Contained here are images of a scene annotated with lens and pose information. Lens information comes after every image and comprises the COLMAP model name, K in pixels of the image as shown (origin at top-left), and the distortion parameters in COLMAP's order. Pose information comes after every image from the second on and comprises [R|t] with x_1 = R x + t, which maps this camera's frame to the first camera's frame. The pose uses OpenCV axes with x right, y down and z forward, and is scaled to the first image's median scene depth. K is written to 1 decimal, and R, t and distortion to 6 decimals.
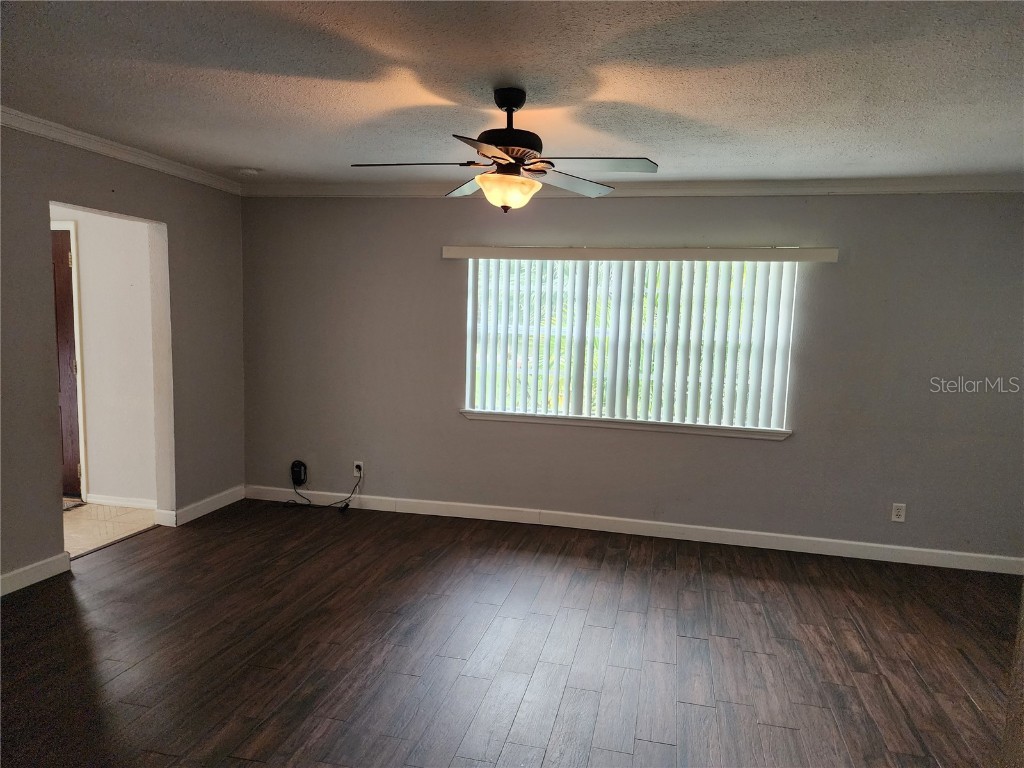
lens RADIAL K [[695.8, 0, 524.3], [0, 695.8, 390.8], [0, 0, 1]] dist [0.134658, -0.125402]
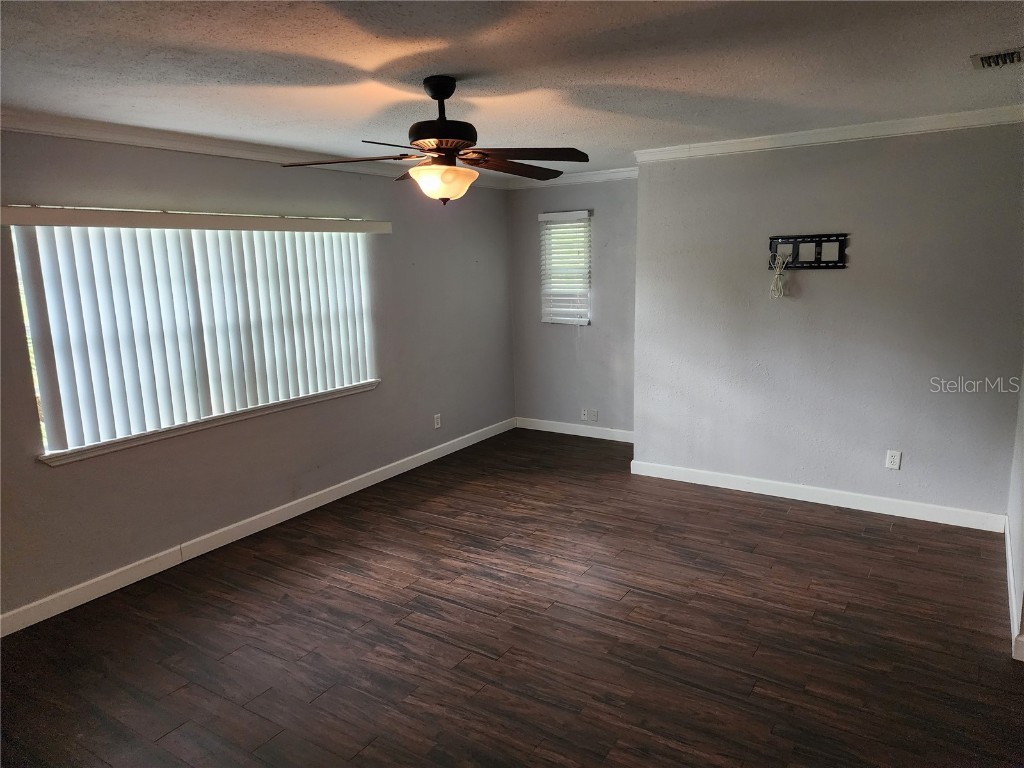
lens RADIAL K [[695.5, 0, 507.8], [0, 695.5, 380.6], [0, 0, 1]] dist [0.129141, -0.129465]
pose [[0.355933, -0.209552, 0.910714, -0.609704], [0.143232, 0.975253, 0.168424, -0.107006], [-0.923470, 0.070496, 0.377139, 0.375601]]
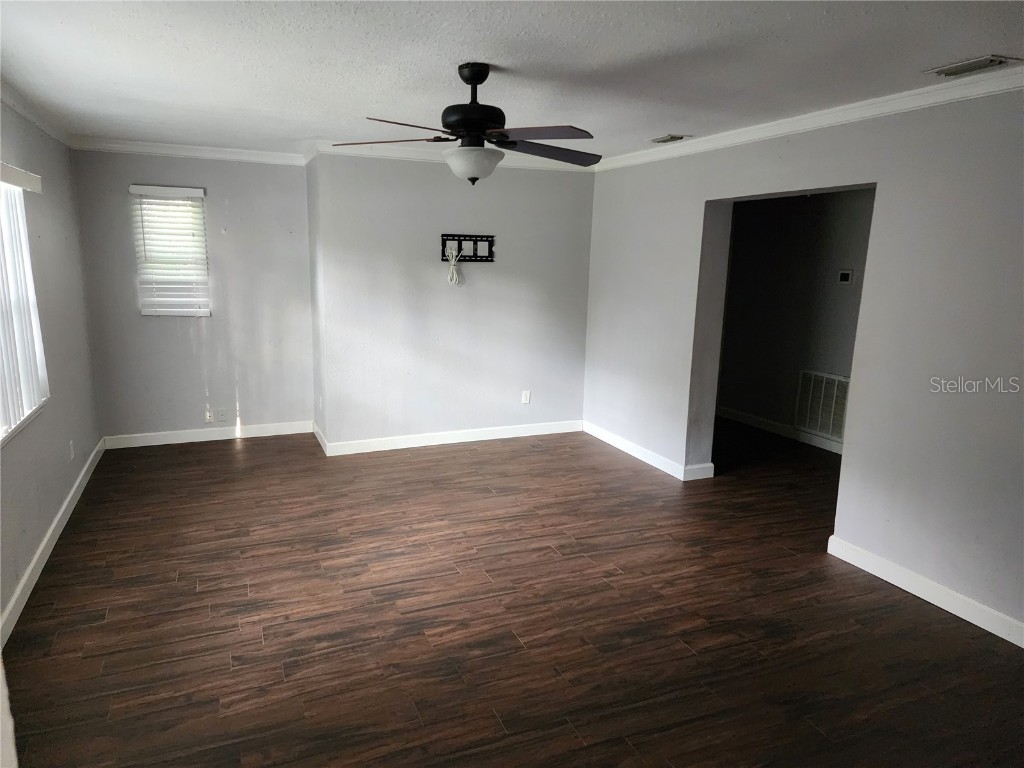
lens RADIAL K [[695.5, 0, 507.8], [0, 695.5, 380.6], [0, 0, 1]] dist [0.129141, -0.129465]
pose [[-0.580991, -0.187535, 0.792010, -0.608324], [0.054146, 0.962032, 0.267513, -0.159261], [-0.812107, 0.198307, -0.548777, 1.037621]]
